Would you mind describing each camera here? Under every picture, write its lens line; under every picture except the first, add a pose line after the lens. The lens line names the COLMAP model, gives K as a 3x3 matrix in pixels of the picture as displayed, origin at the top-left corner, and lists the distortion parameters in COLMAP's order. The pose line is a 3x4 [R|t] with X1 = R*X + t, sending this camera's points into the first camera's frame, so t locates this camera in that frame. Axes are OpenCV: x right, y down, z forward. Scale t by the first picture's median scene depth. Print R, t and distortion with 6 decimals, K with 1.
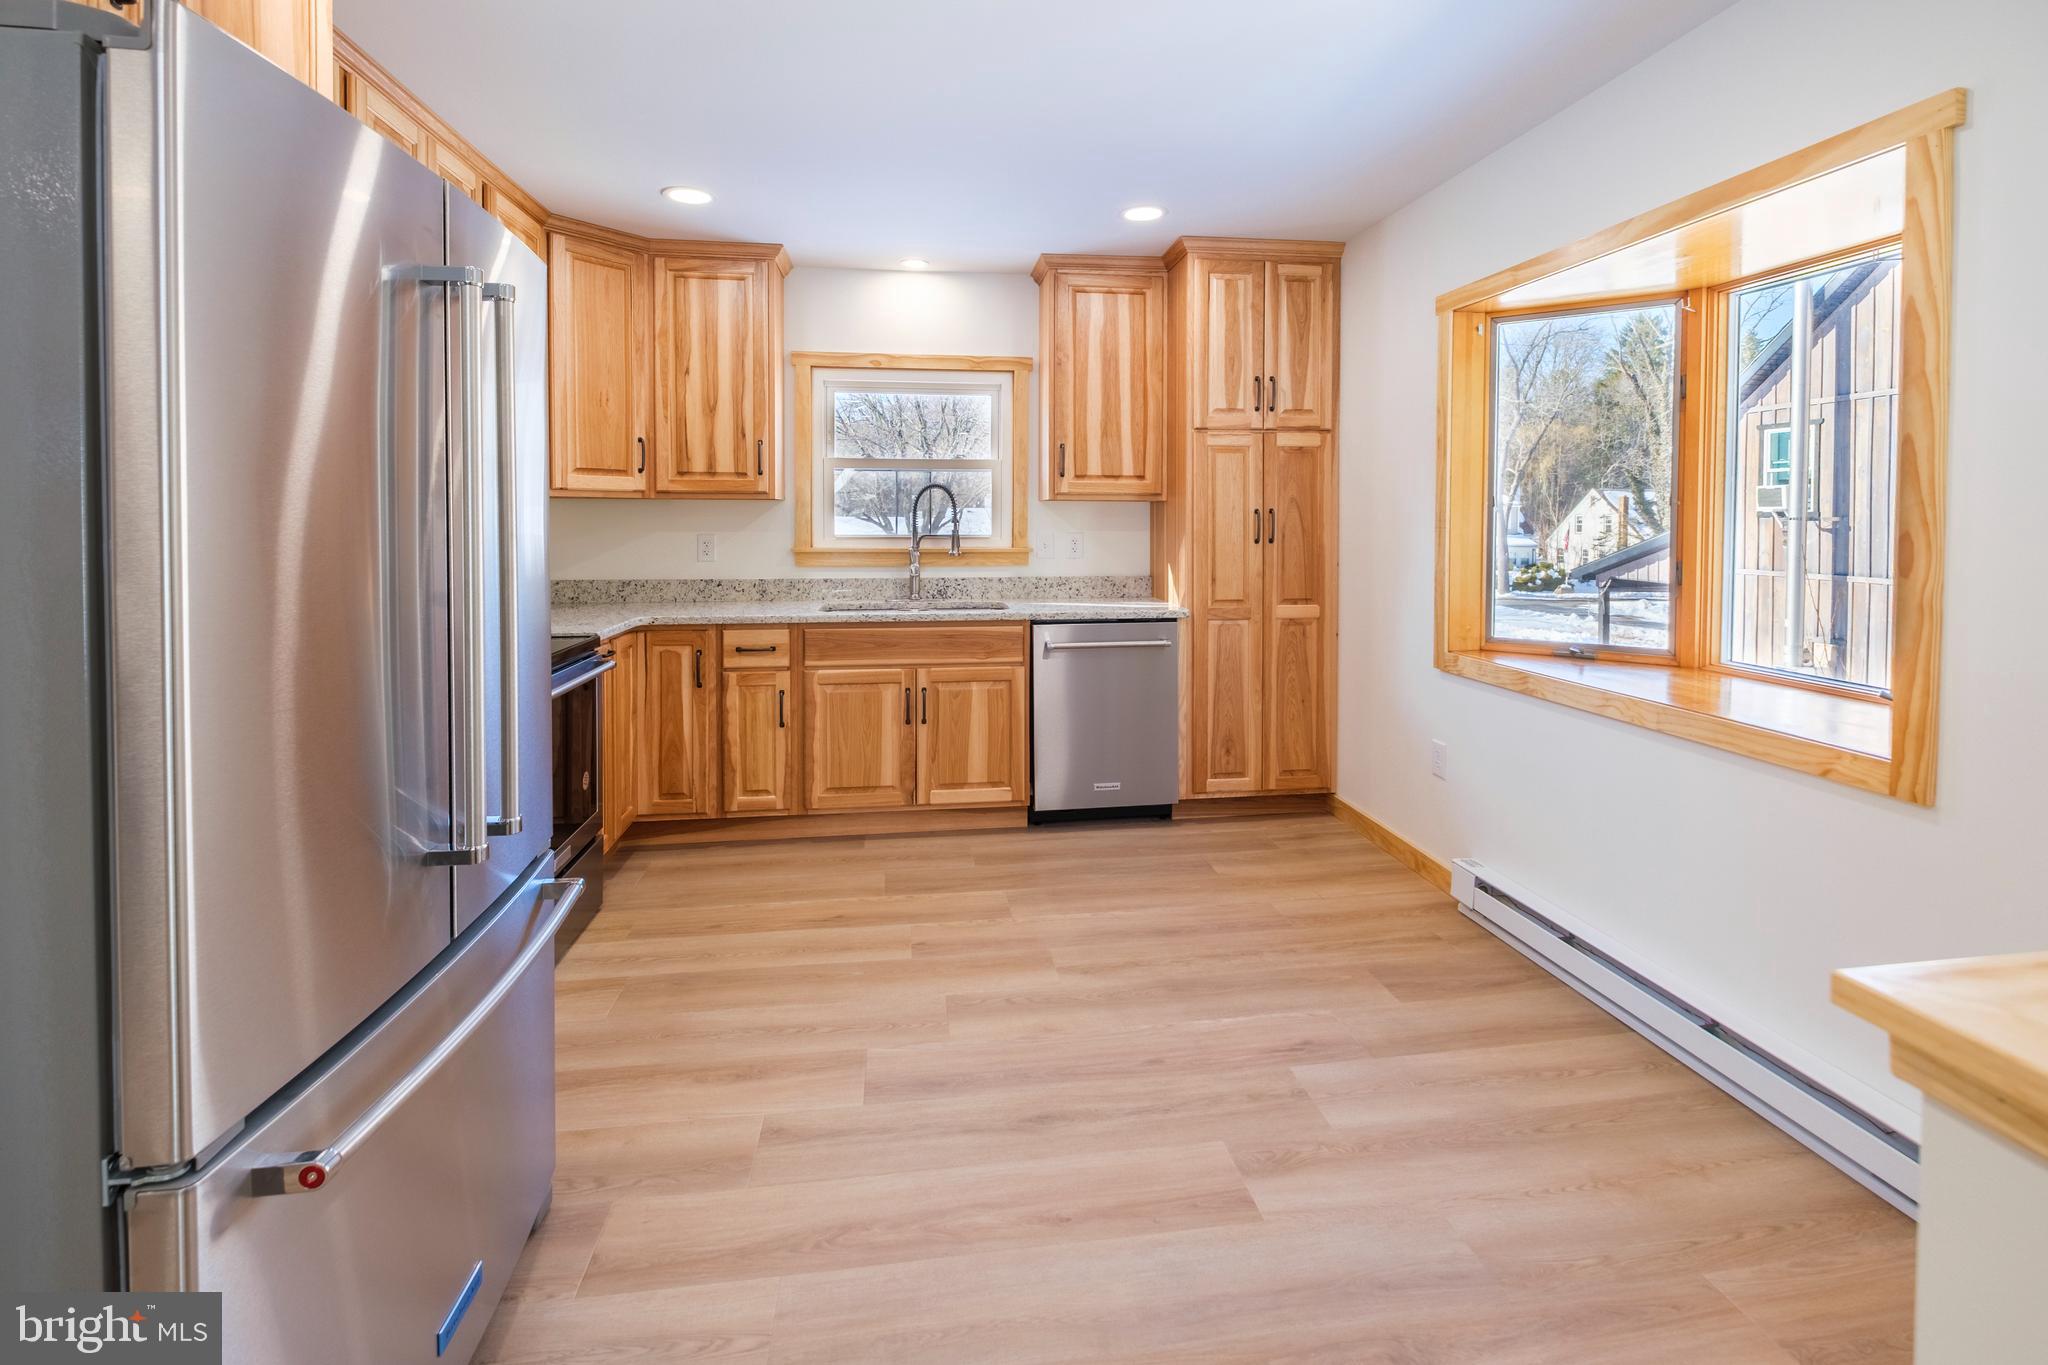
lens RADIAL K [[884.8, 0, 1066.8], [0, 884.8, 540.6], [0, 0, 1]] dist [0.001006, -0.000412]
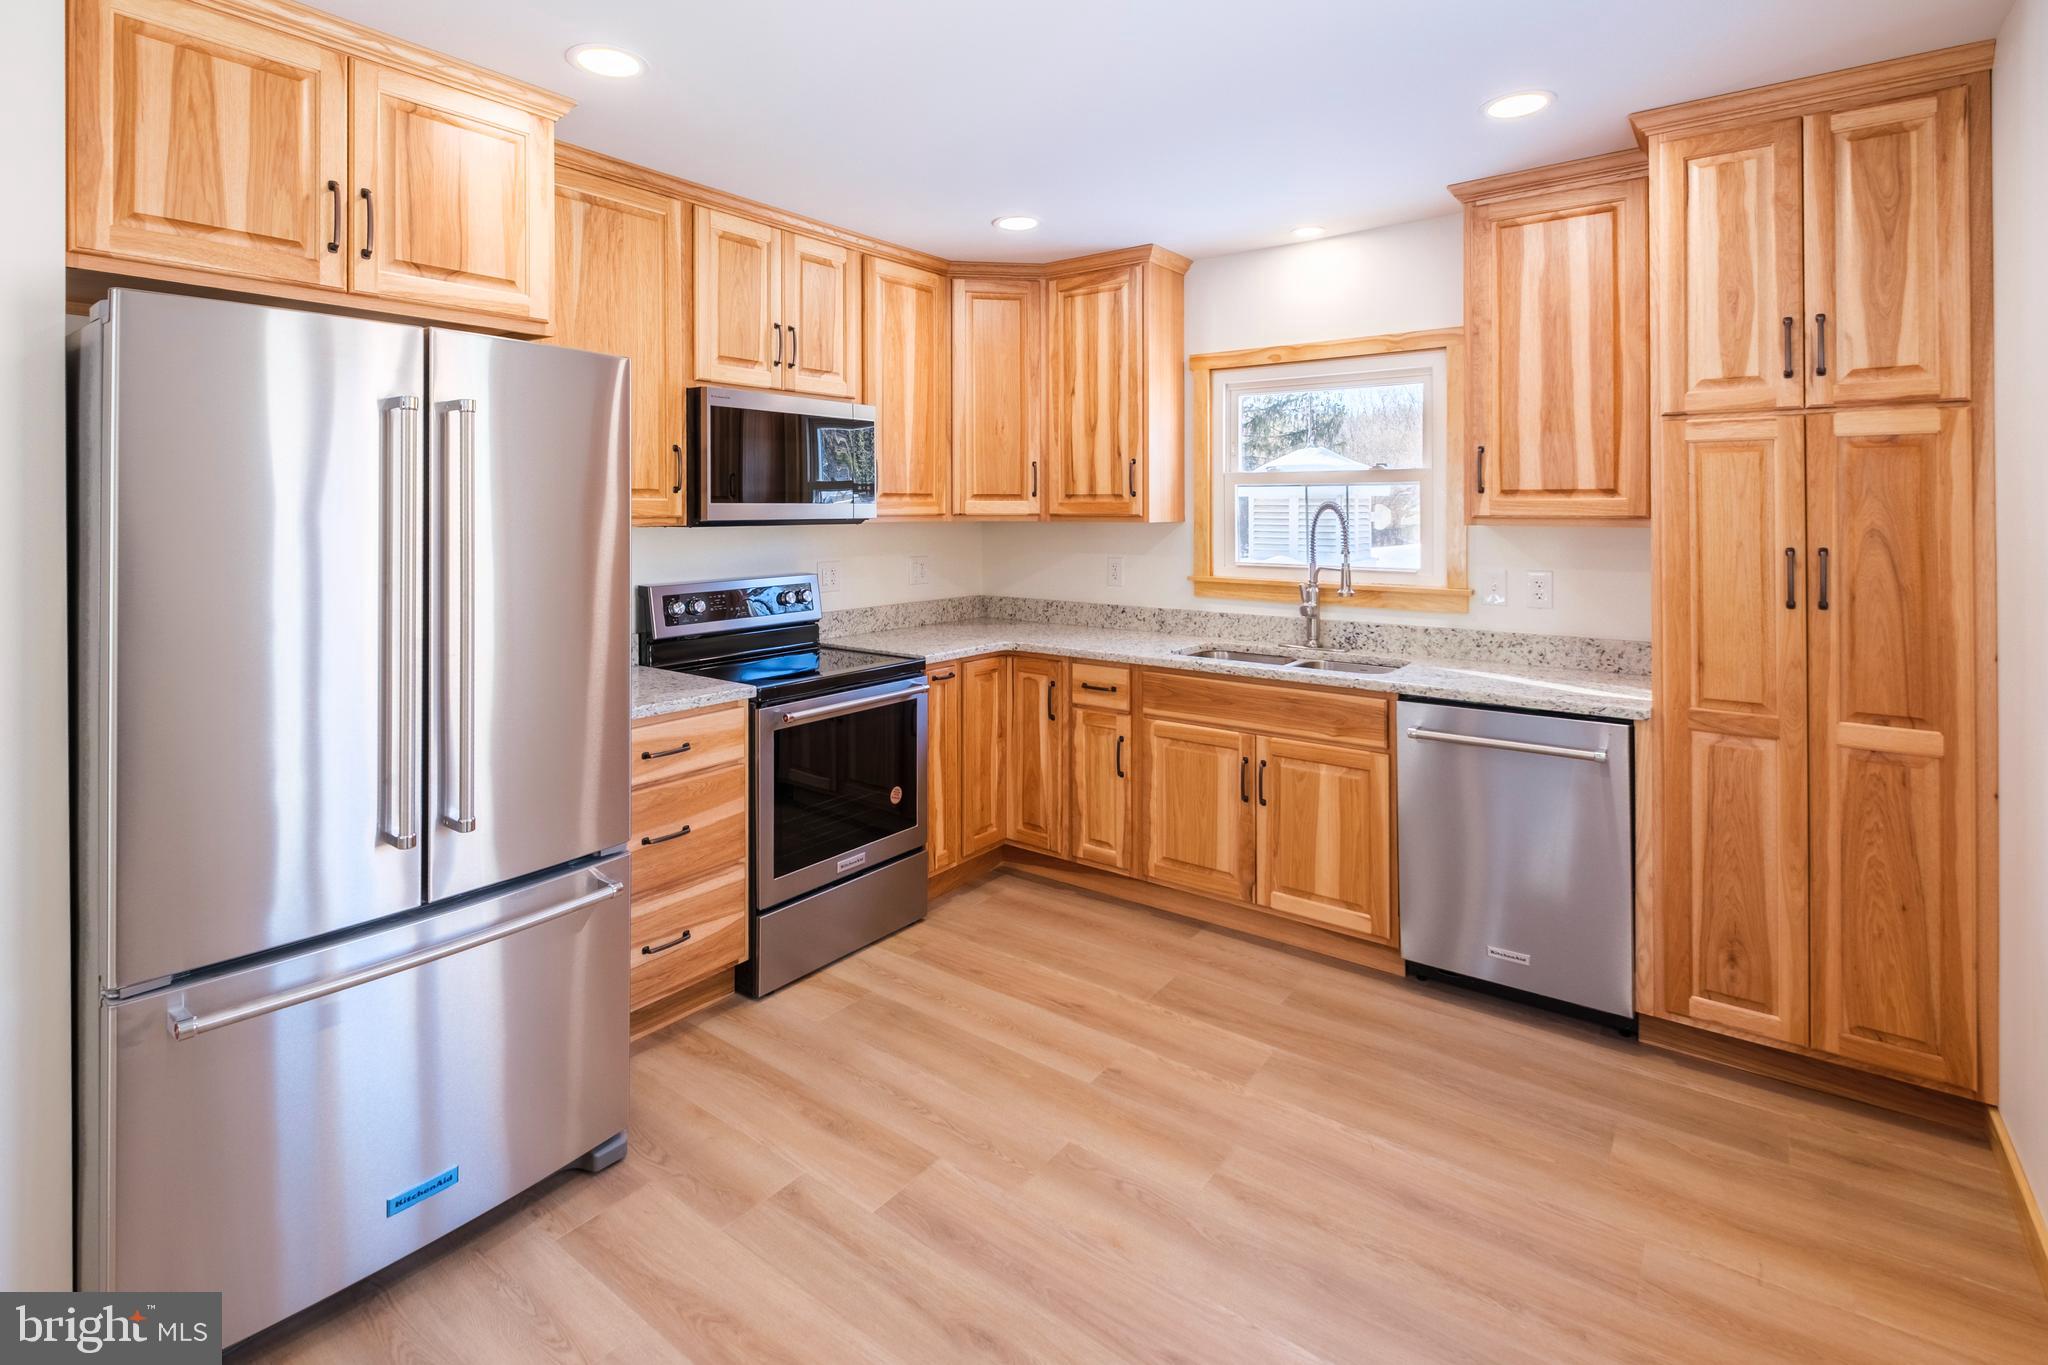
lens RADIAL K [[1021.4, 0, 1064.5], [0, 1021.4, 504.5], [0, 0, 1]] dist [-0.002683, -0.000322]
pose [[0.702031, -0.003339, -0.712138, 0.359785], [-0.016391, 0.999648, -0.020845, -0.042835], [0.711957, 0.026307, 0.701730, 0.203948]]
